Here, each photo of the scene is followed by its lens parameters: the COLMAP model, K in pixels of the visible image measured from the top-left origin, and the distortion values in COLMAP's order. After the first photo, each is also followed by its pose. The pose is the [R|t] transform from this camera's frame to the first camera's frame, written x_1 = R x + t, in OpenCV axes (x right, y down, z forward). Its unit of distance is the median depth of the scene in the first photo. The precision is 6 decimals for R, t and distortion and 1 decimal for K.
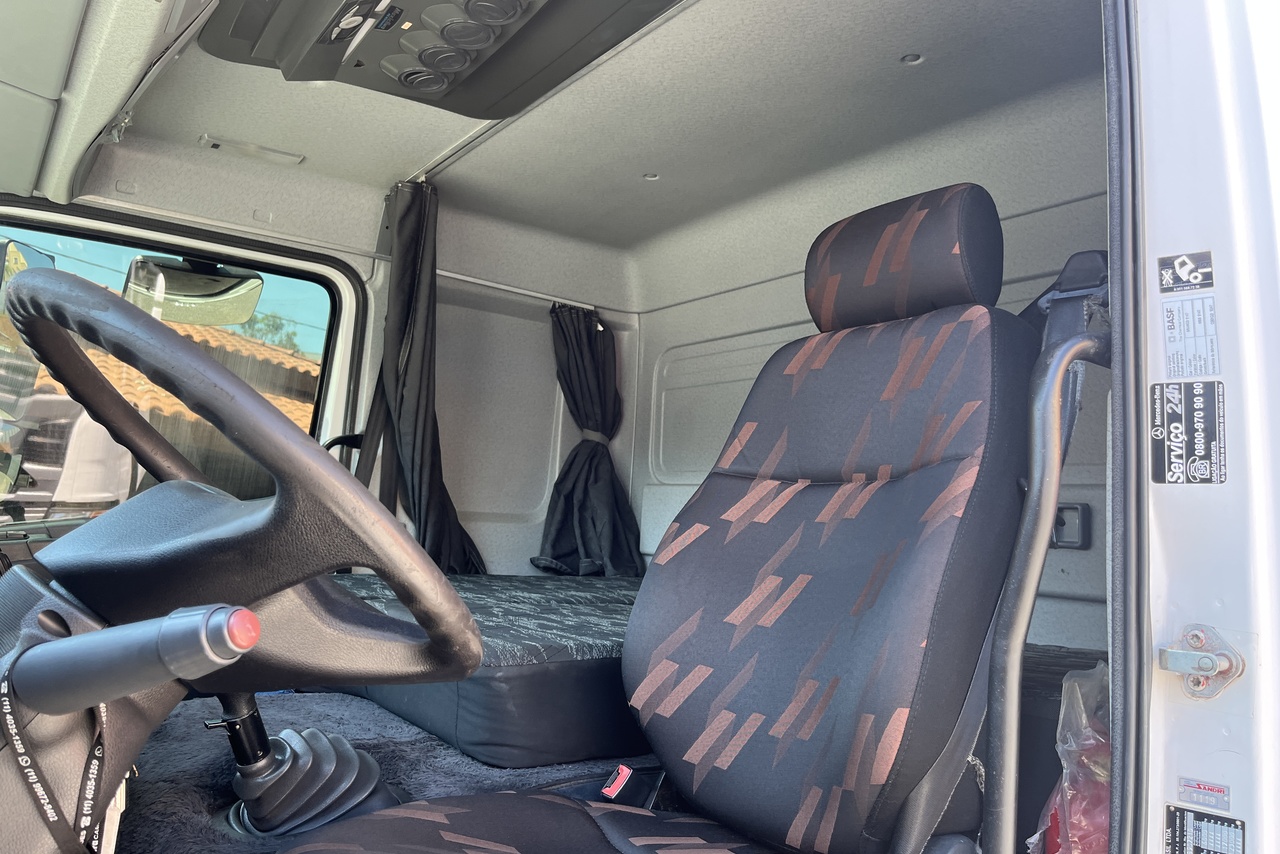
lens RADIAL K [[977.6, 0, 640.0], [0, 977.6, 427.0], [0, 0, 1]] dist [0.029202, -0.007758]
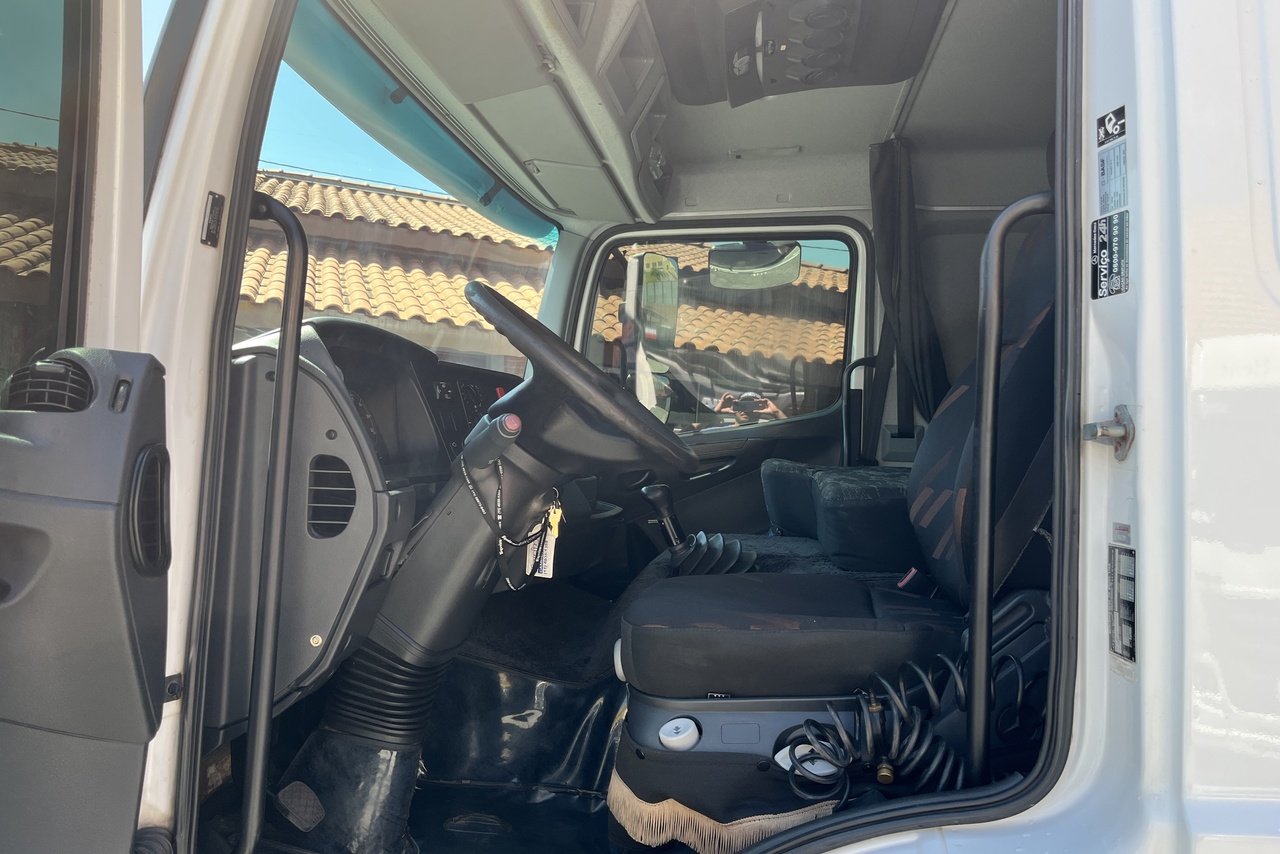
lens RADIAL K [[977.6, 0, 640.0], [0, 977.6, 427.0], [0, 0, 1]] dist [0.029202, -0.007758]
pose [[0.738476, -0.067186, -0.670924, 0.927308], [0.104532, 0.994401, 0.015477, 0.139208], [0.666128, -0.081563, 0.741364, -0.350687]]
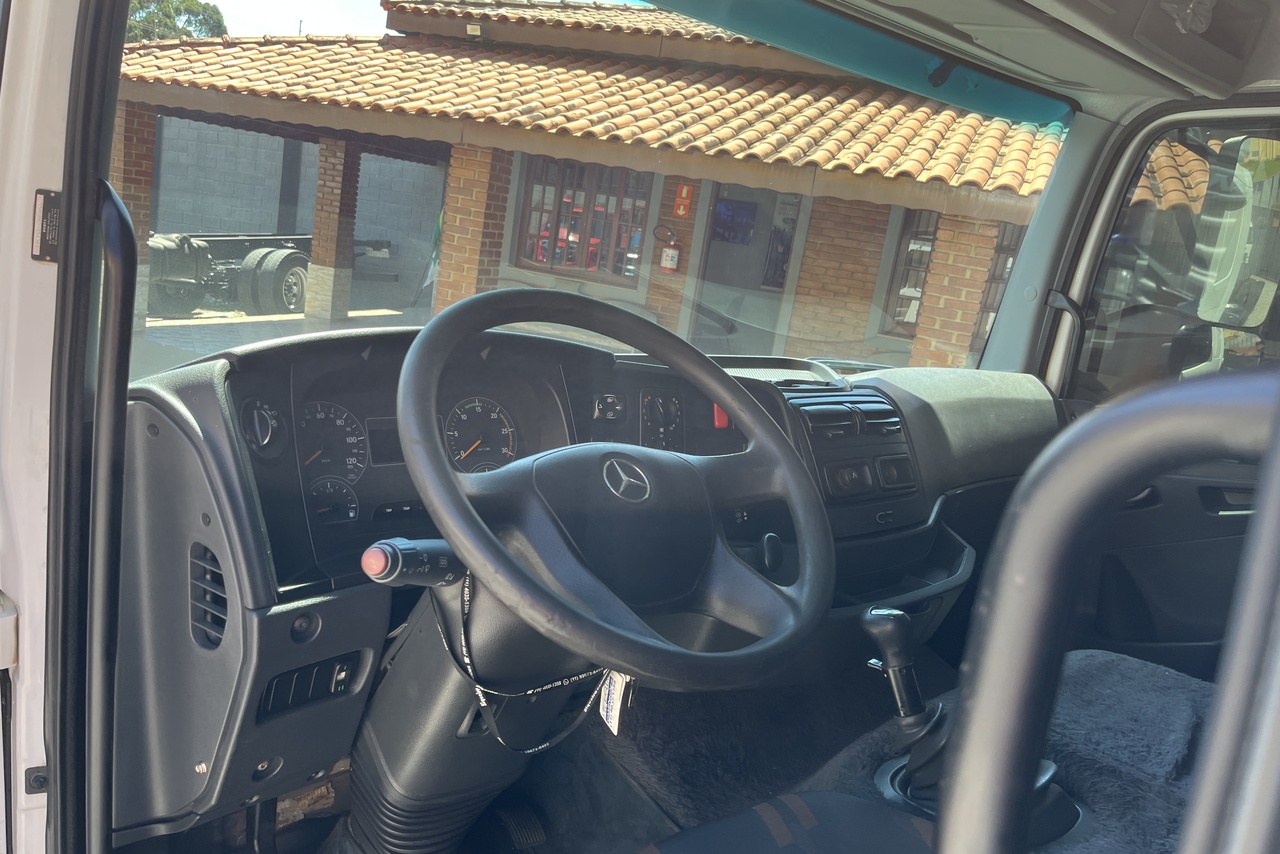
lens RADIAL K [[977.6, 0, 640.0], [0, 977.6, 427.0], [0, 0, 1]] dist [0.029202, -0.007758]
pose [[0.133218, 0.115624, -0.984319, 0.693818], [0.021381, 0.992605, 0.119491, -0.103406], [0.990856, -0.036964, 0.129761, 0.814419]]
